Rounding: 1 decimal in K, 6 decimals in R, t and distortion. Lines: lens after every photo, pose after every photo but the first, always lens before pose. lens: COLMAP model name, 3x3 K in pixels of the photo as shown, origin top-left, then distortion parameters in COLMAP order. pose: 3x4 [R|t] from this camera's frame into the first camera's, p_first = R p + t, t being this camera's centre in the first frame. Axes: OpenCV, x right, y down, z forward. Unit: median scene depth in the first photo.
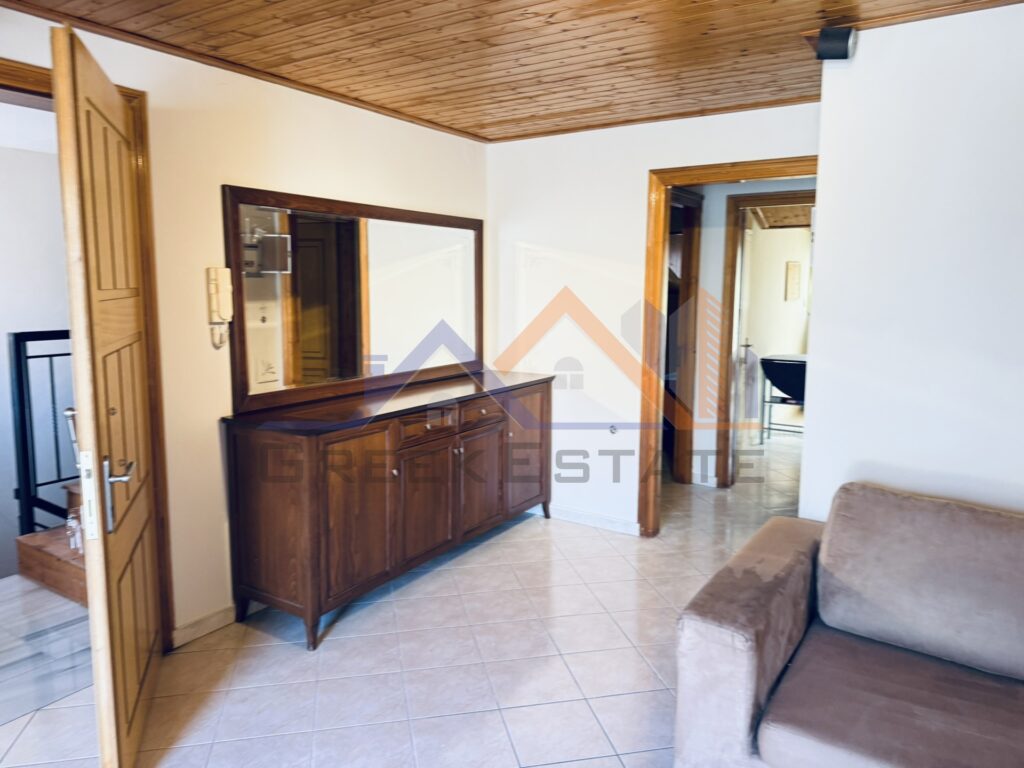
lens RADIAL K [[715.5, 0, 510.0], [0, 715.5, 375.6], [0, 0, 1]] dist [-0.001880, -0.000713]
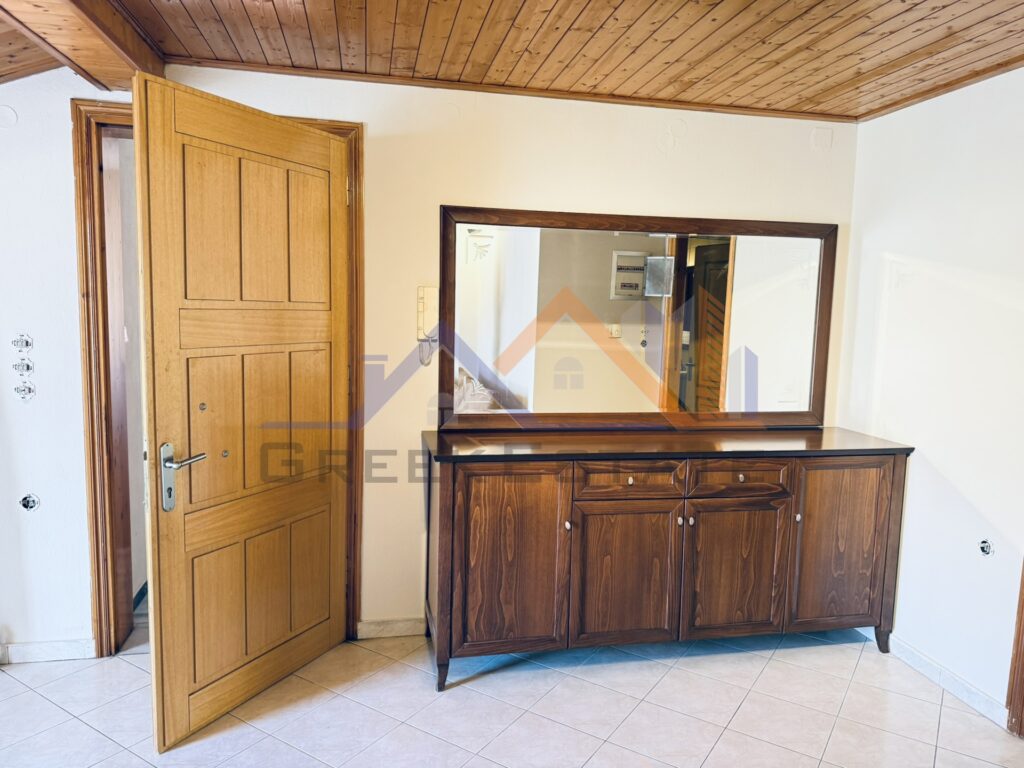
lens RADIAL K [[725.1, 0, 512.0], [0, 725.1, 384.0], [0, 0, 1]] dist [0.067670, -0.092416]
pose [[0.706719, 0.097347, -0.700765, 0.385794], [-0.117633, 0.992870, 0.019293, -0.041367], [0.697647, 0.068798, 0.713131, 0.321483]]
